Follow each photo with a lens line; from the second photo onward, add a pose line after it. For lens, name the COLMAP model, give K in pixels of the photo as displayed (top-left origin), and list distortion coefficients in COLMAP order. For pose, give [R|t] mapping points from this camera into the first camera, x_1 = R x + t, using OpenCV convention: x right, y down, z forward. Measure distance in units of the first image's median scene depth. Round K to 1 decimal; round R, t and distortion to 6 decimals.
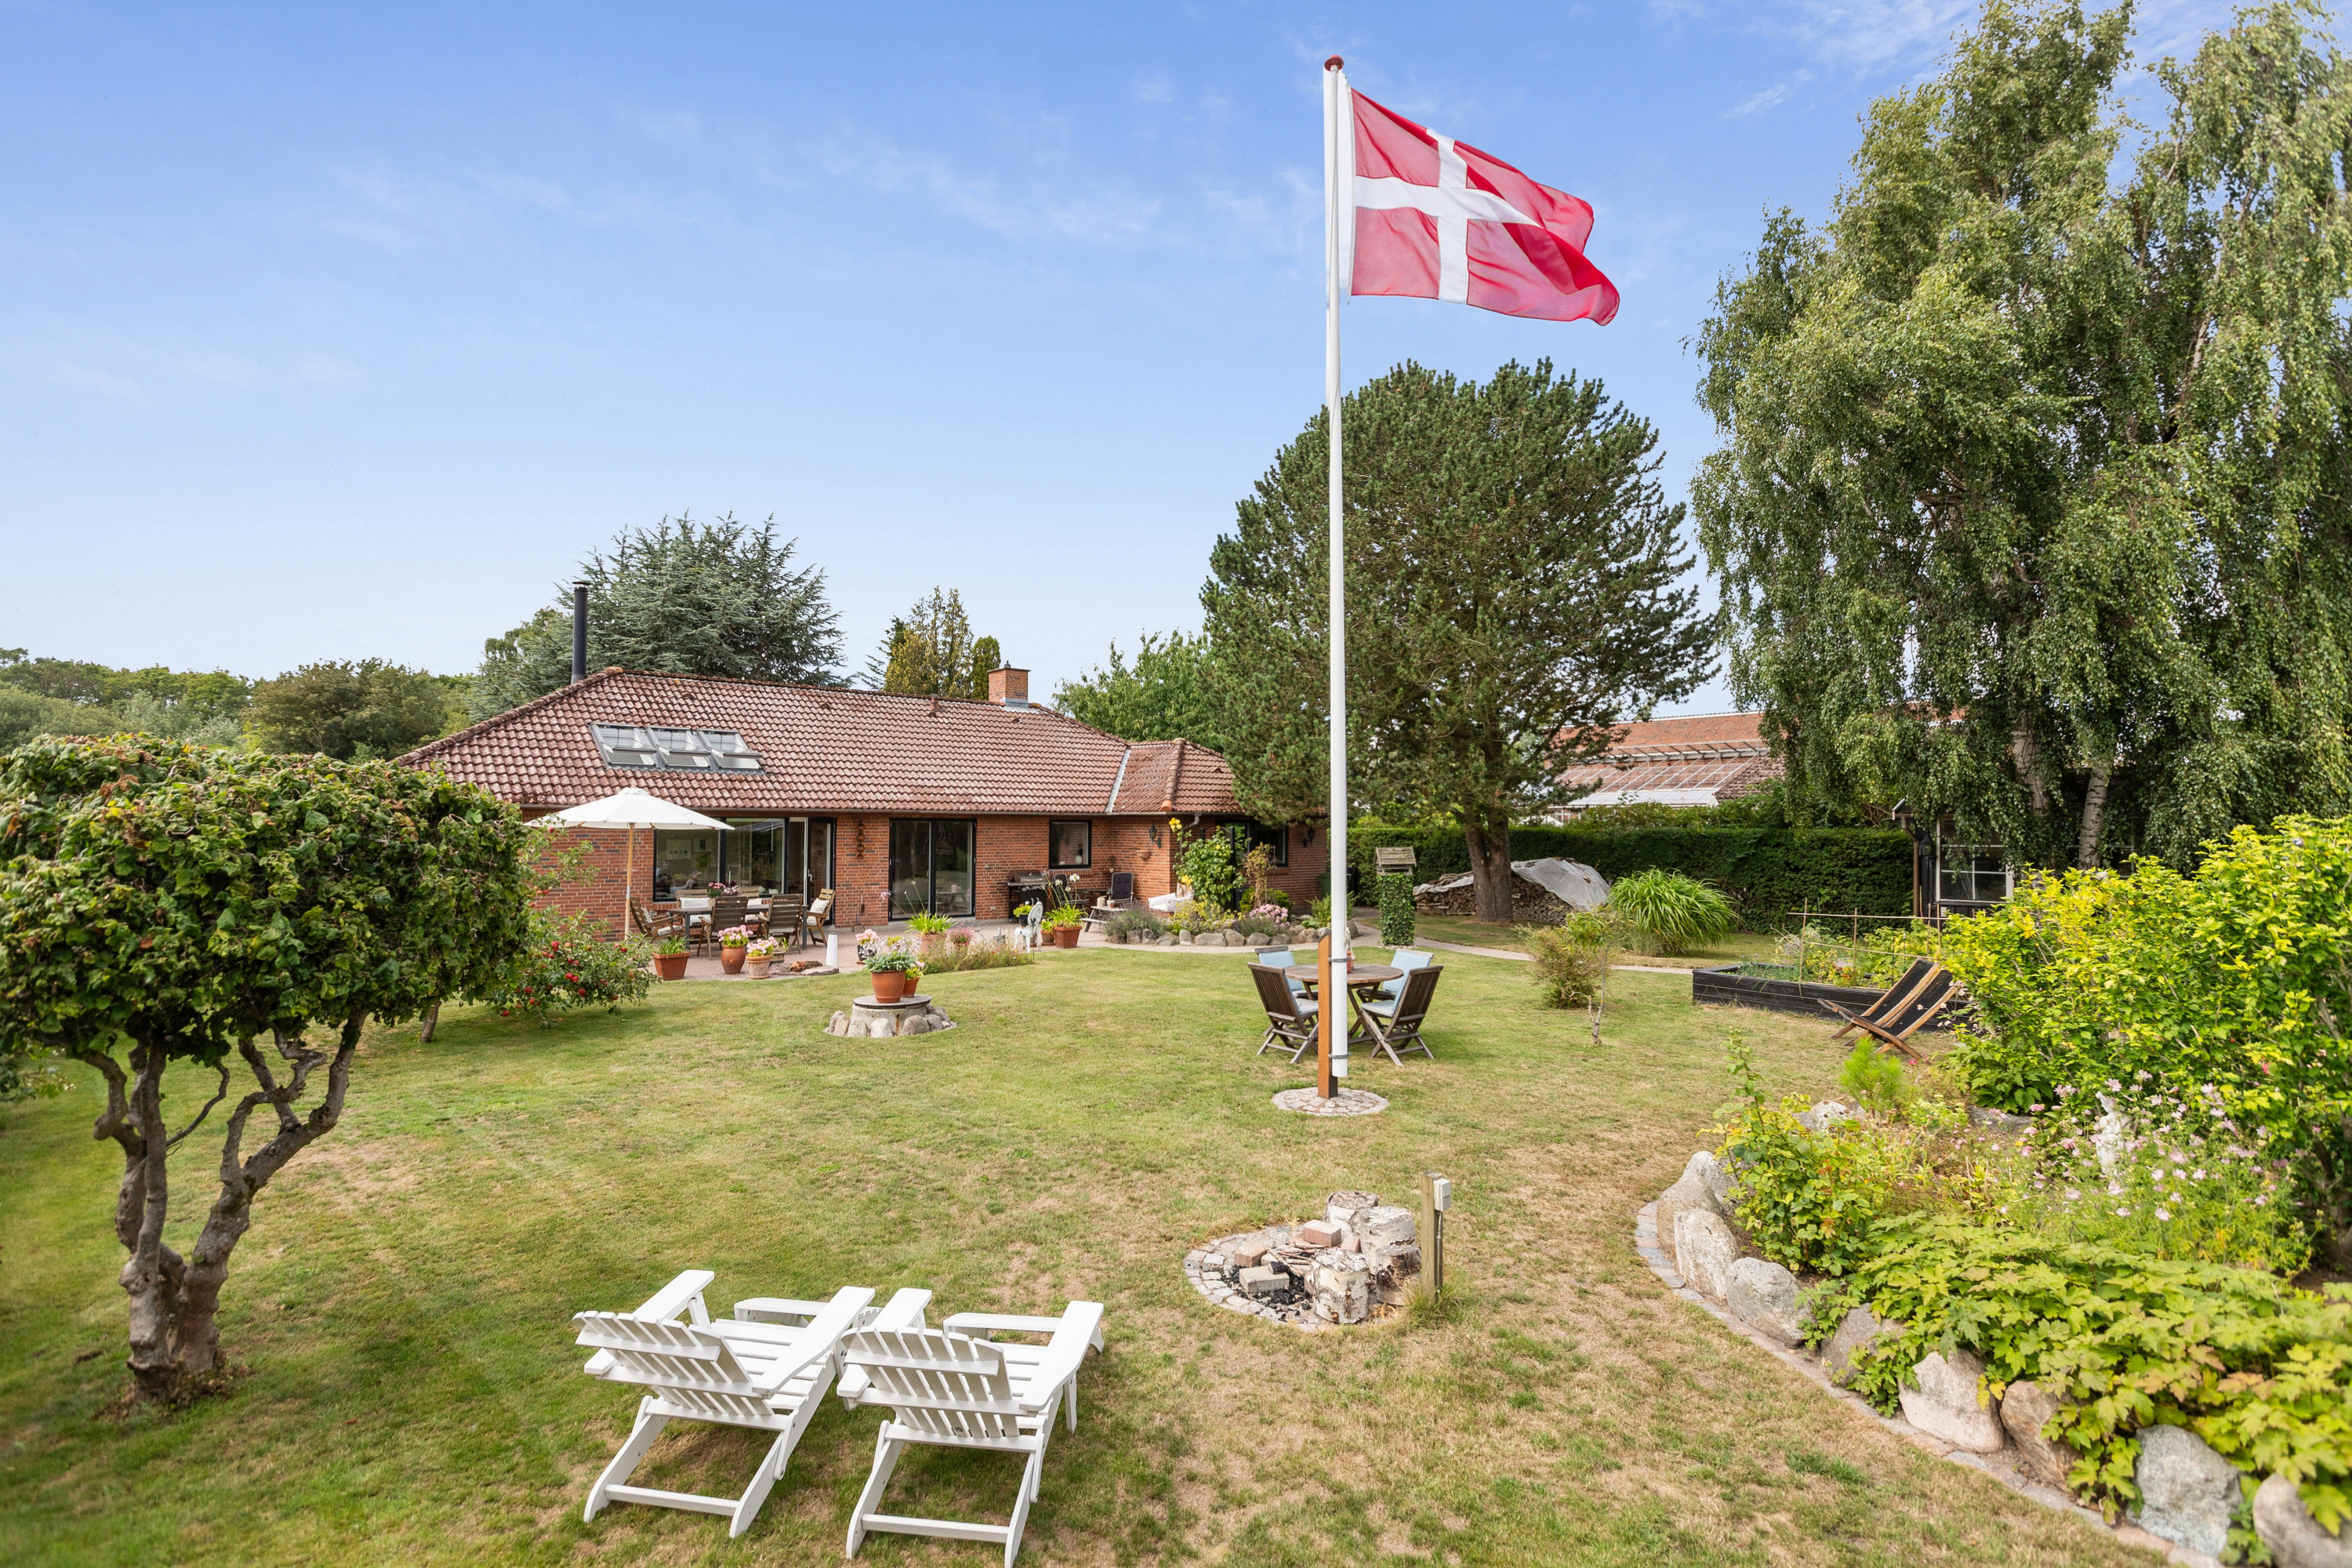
lens RADIAL K [[1088.4, 0, 1176.0], [0, 1088.4, 784.0], [0, 0, 1]] dist [0.000200, 0.000225]
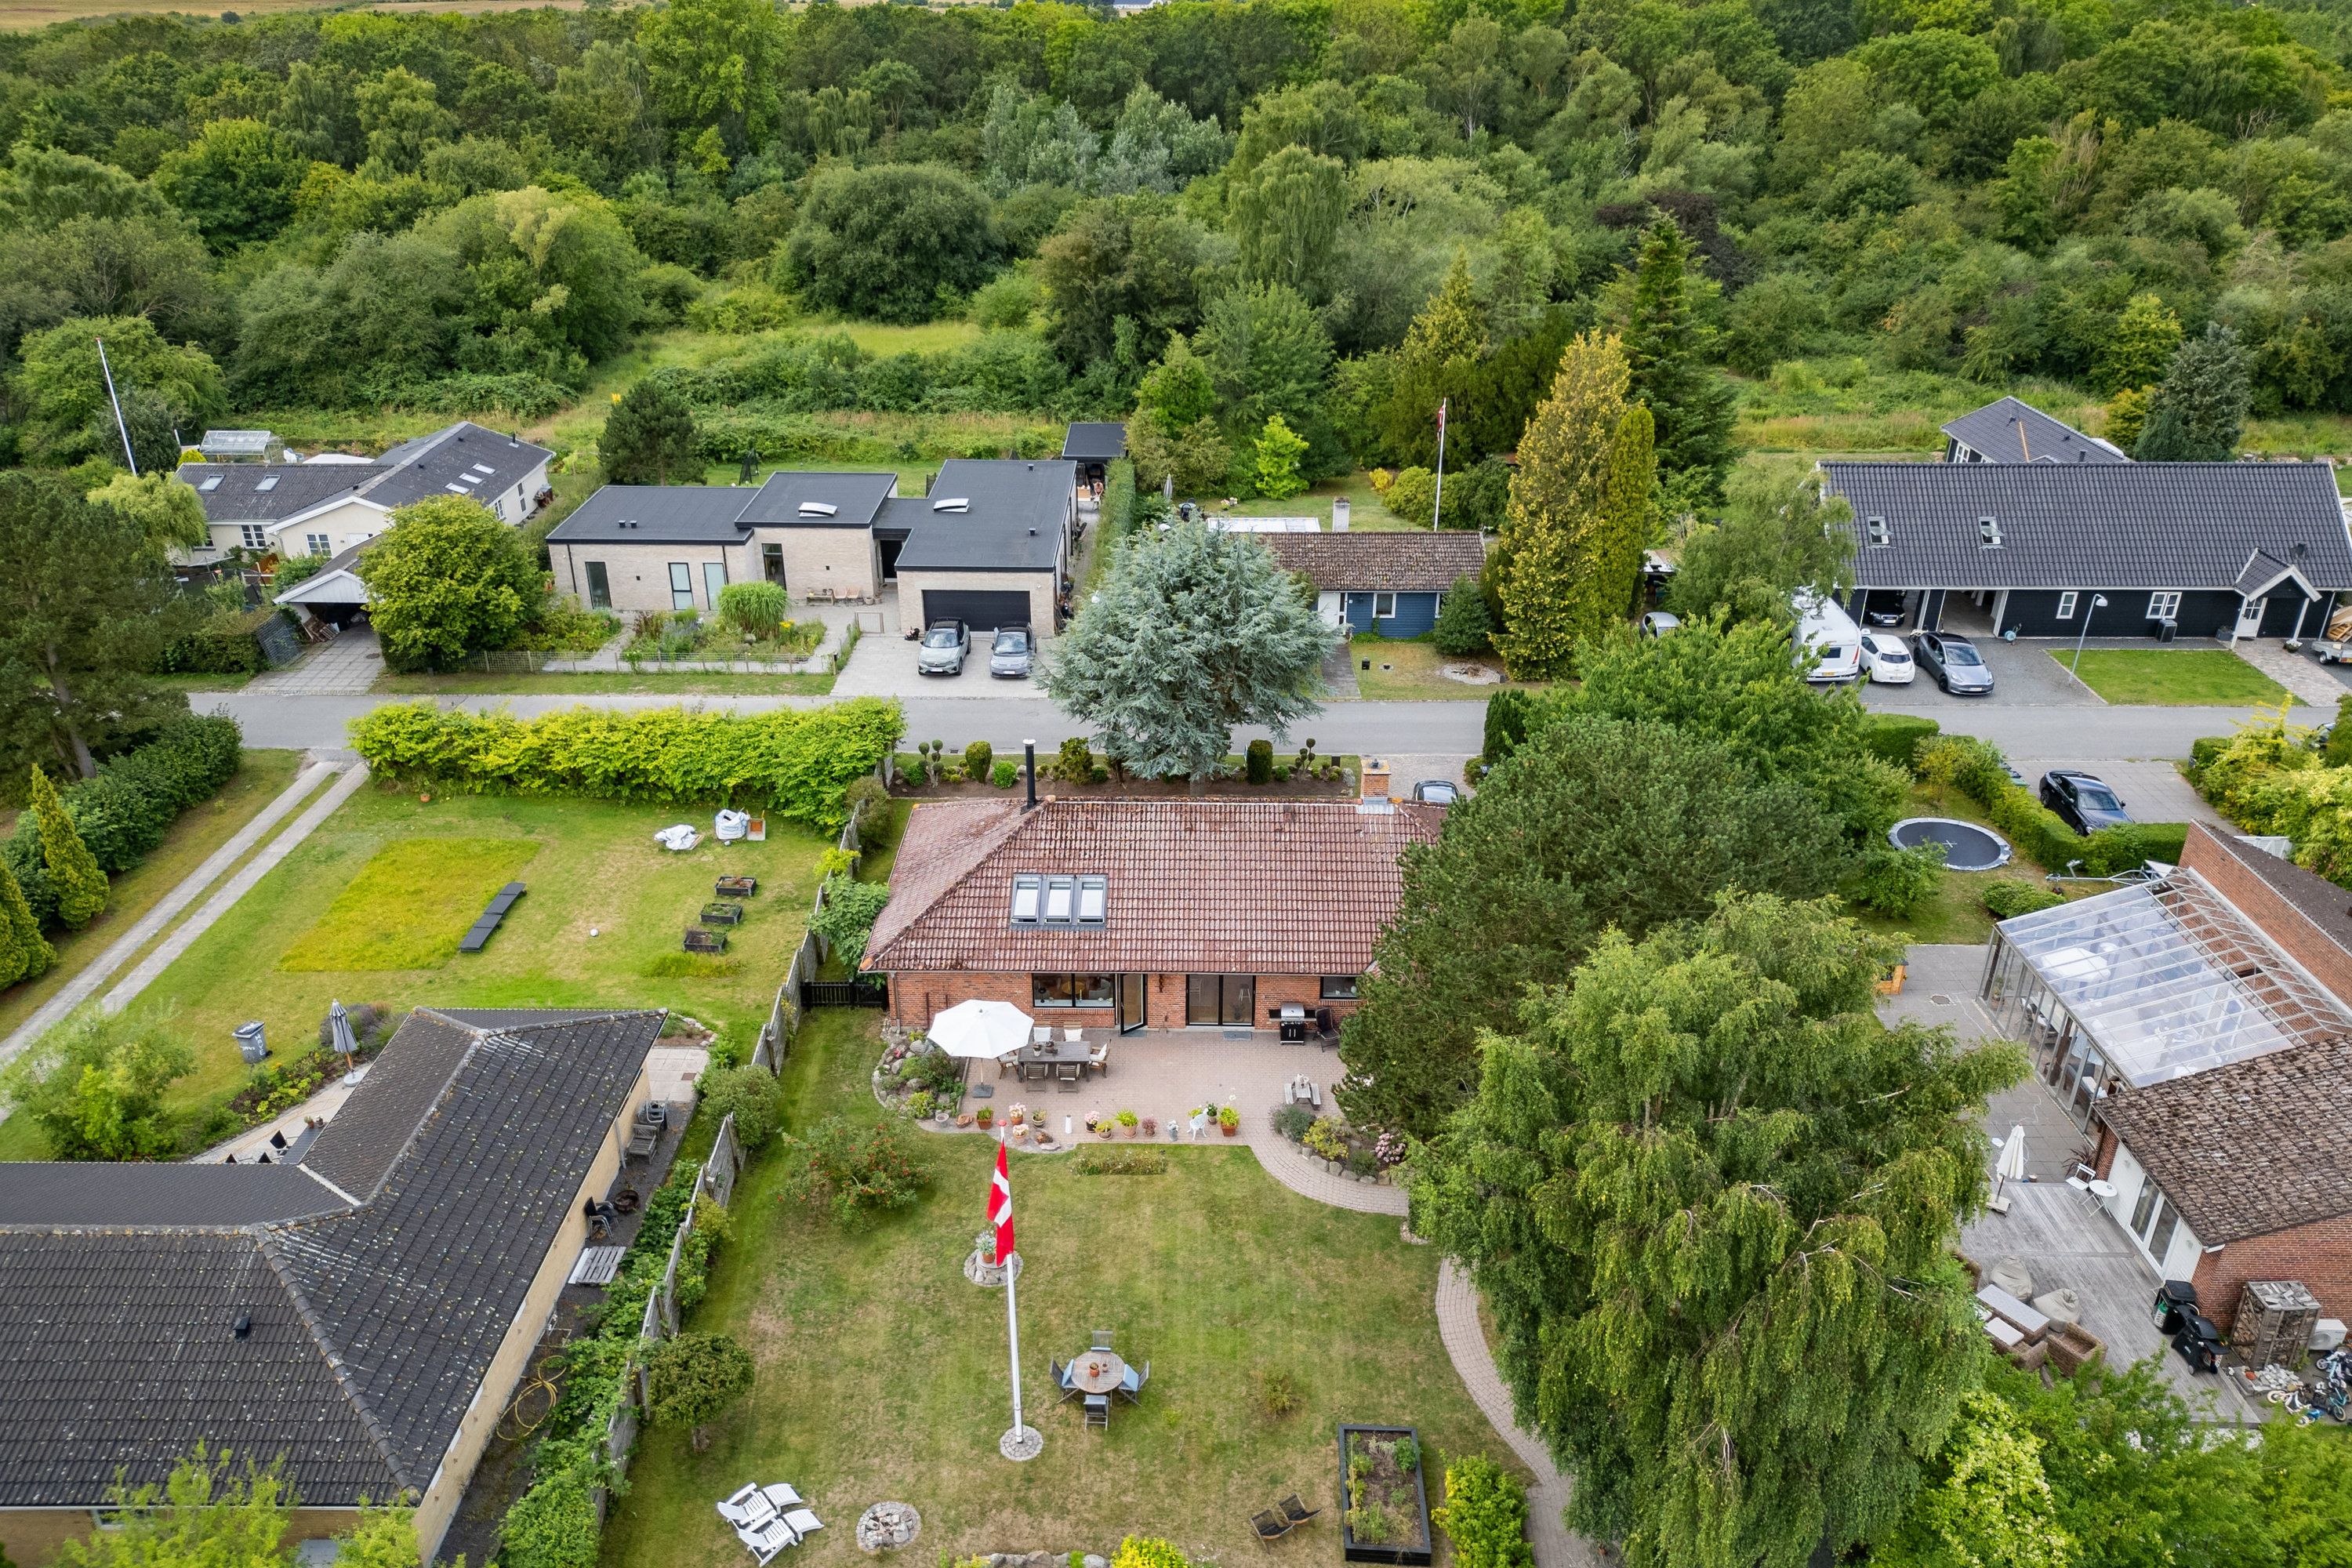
lens RADIAL K [[1683.4, 0, 1173.6], [0, 1683.4, 736.4], [0, 0, 1]] dist [0.077650, 0.000584]
pose [[0.758915, 0.272022, -0.591652, 0.989562], [0.027556, 0.894342, 0.446534, -1.273105], [0.650606, -0.355185, 0.671234, -0.395305]]
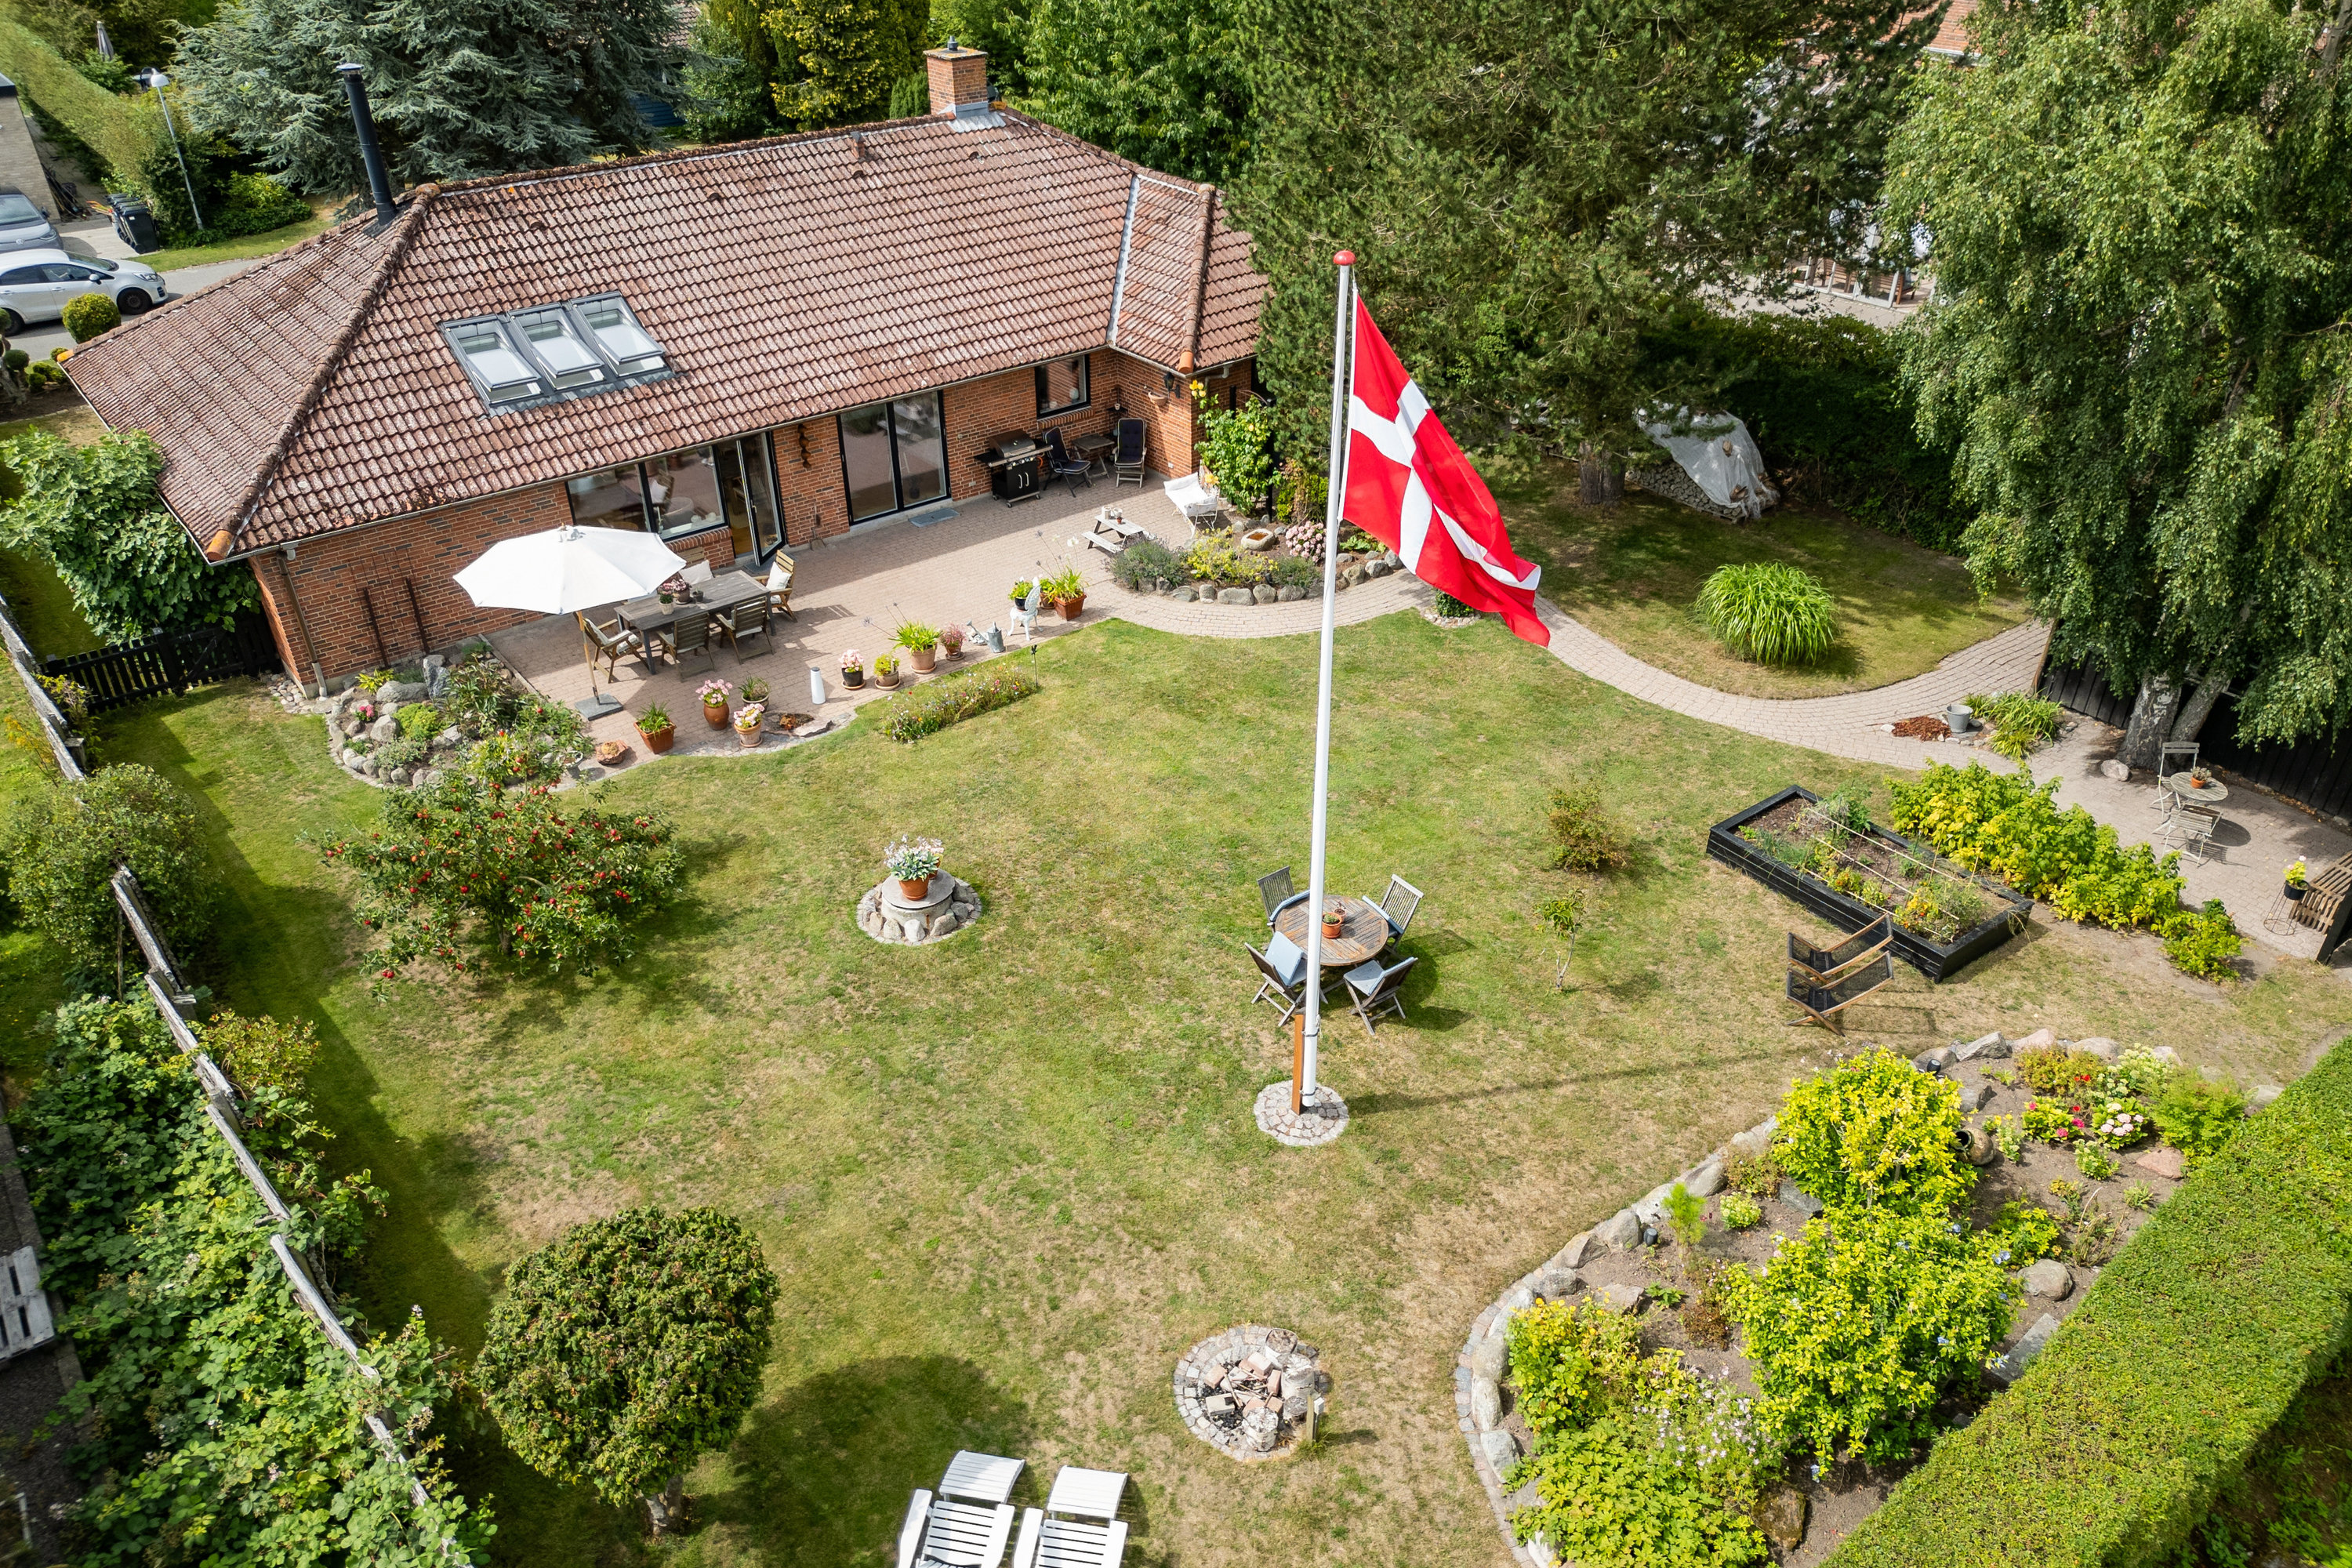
lens RADIAL K [[1683.4, 0, 1173.6], [0, 1683.4, 736.4], [0, 0, 1]] dist [0.077650, 0.000584]
pose [[0.999625, 0.007002, -0.026463, 0.017438], [0.008656, 0.836258, 0.548268, -0.461035], [0.025969, -0.548291, 0.835884, -0.160645]]
